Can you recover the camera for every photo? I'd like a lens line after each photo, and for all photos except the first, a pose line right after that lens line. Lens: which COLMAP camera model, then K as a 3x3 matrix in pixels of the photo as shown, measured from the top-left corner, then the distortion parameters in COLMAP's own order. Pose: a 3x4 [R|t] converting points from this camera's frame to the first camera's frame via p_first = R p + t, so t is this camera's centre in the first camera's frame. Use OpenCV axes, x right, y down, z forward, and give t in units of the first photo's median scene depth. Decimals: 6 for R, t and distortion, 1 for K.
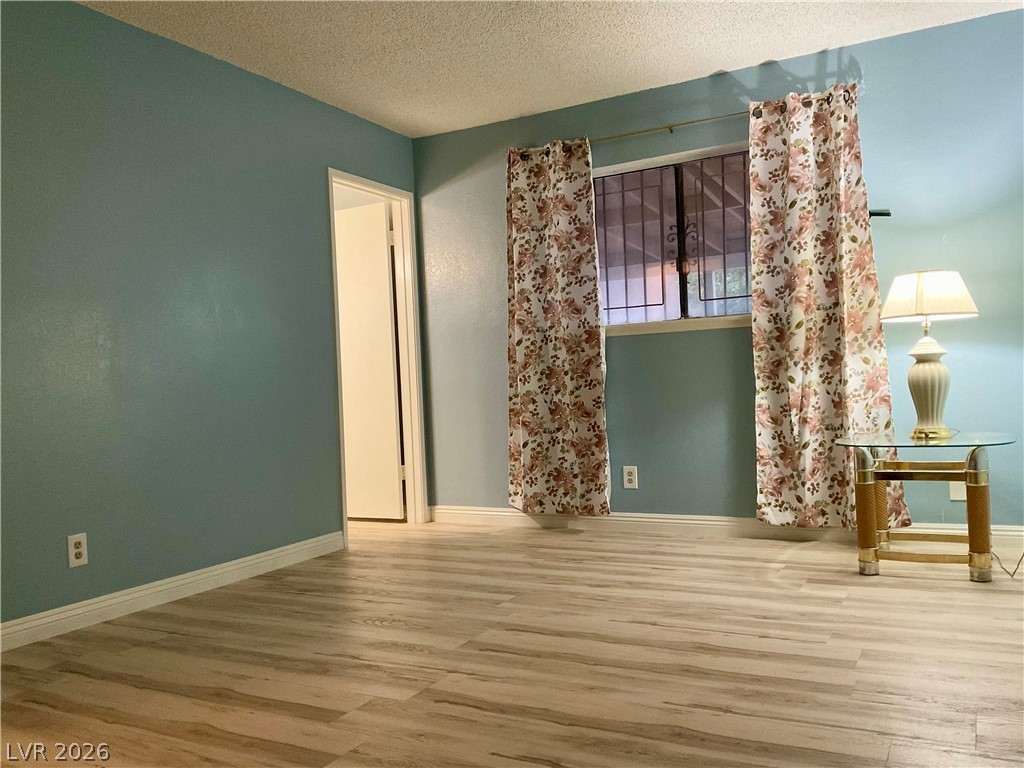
lens RADIAL K [[846.6, 0, 512.0], [0, 846.6, 384.0], [0, 0, 1]] dist [0.110701, -0.225675]
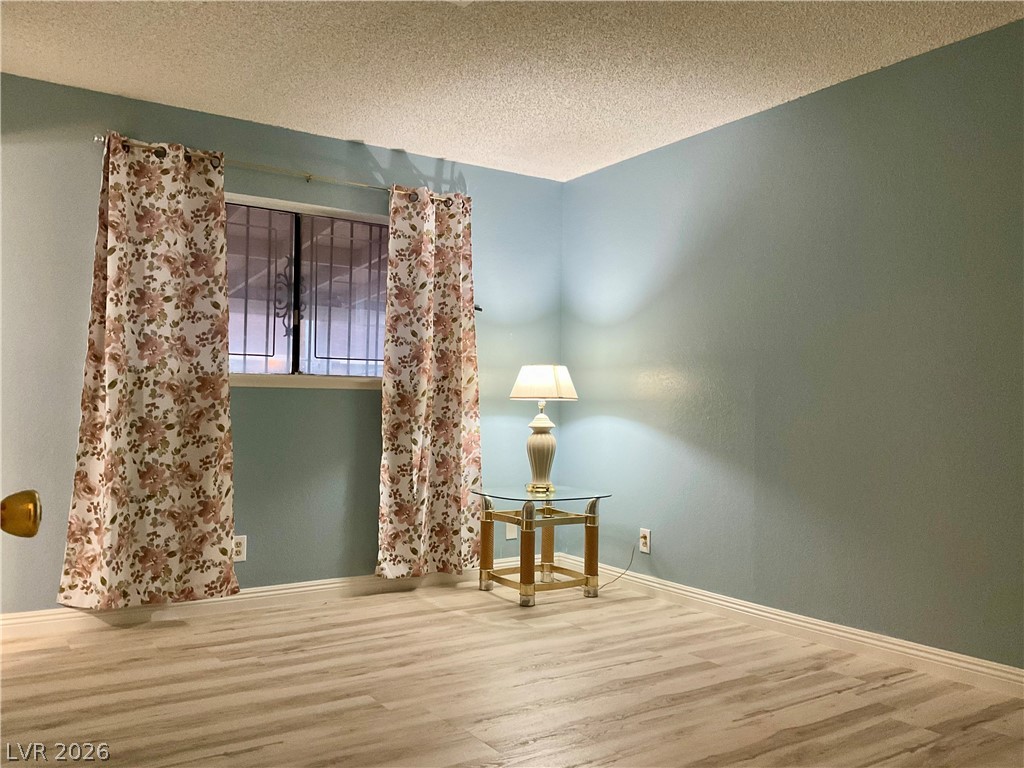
lens RADIAL K [[846.6, 0, 512.0], [0, 846.6, 384.0], [0, 0, 1]] dist [0.110701, -0.225675]
pose [[0.463510, 0.074321, 0.882969, -0.573321], [-0.031573, 0.997229, -0.067364, -0.009818], [-0.885529, 0.003346, 0.464572, 0.370914]]
